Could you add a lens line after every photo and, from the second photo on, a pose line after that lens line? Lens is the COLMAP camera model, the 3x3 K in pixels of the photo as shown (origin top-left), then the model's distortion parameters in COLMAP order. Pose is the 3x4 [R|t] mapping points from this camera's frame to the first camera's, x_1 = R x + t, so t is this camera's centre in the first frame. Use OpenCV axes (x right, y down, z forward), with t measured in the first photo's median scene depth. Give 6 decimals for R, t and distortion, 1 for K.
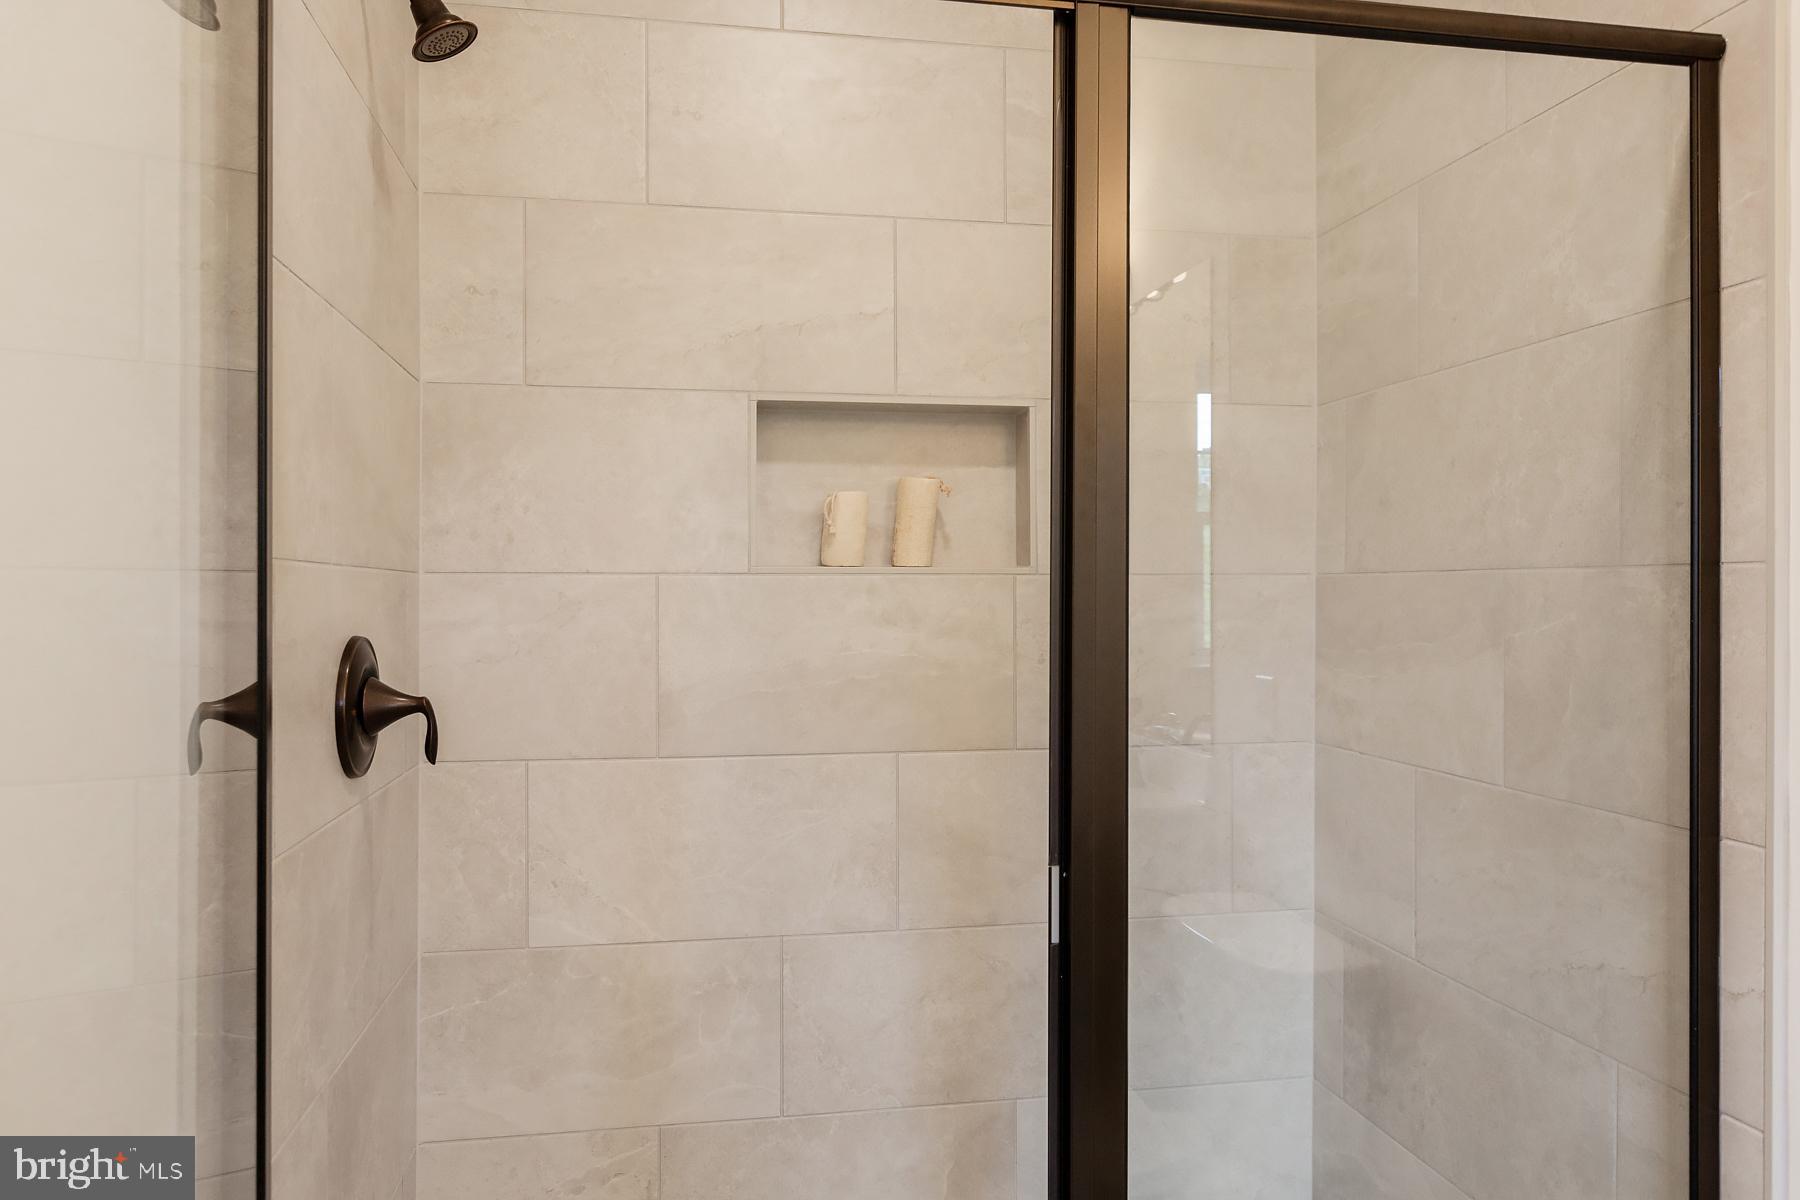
lens RADIAL K [[1209.0, 0, 898.8], [0, 1209.0, 598.2], [0, 0, 1]] dist [0.005281, 0.001637]
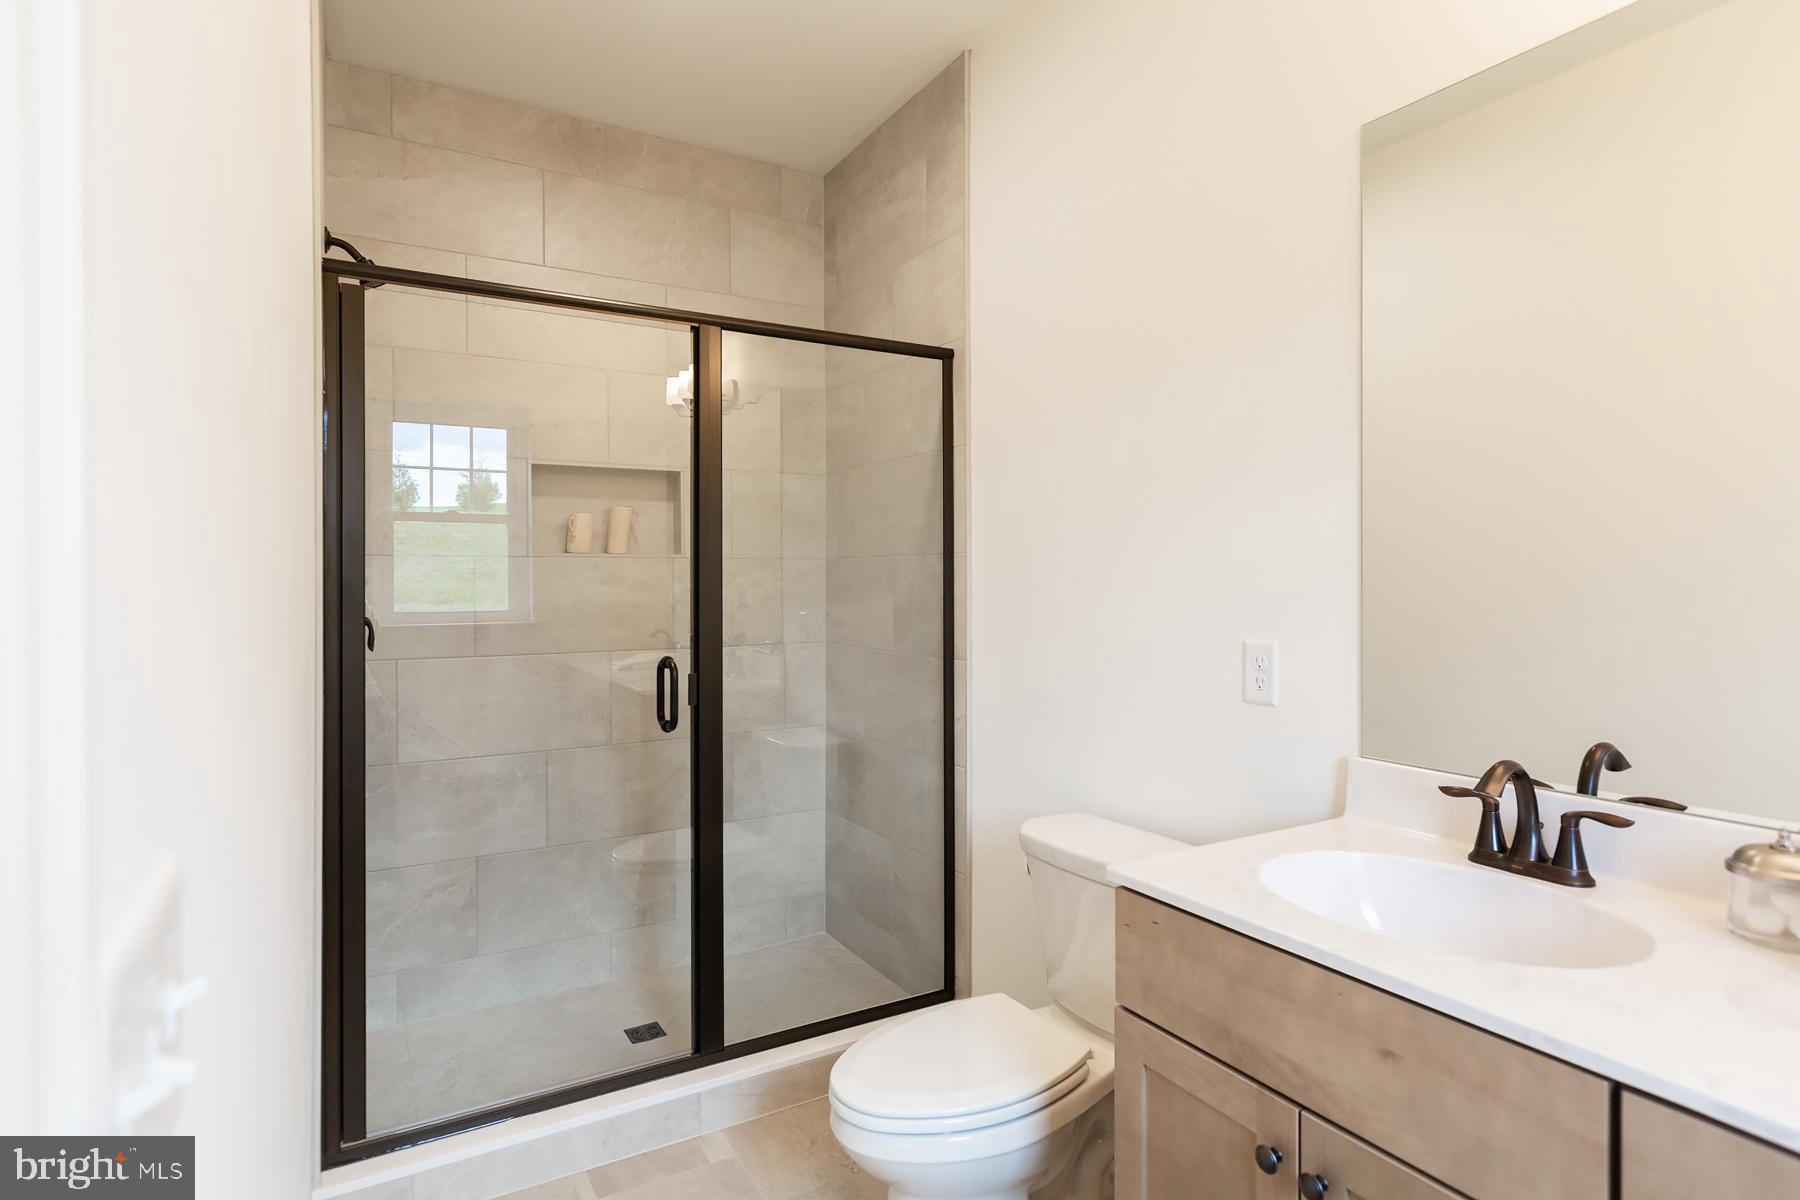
lens RADIAL K [[966.6, 0, 902.3], [0, 966.6, 592.4], [0, 0, 1]] dist [0.002116, 0.000190]
pose [[0.944477, -0.005523, 0.328532, -0.066392], [0.003350, 0.999969, 0.007180, 0.025562], [-0.328561, -0.005680, 0.944466, -0.581649]]
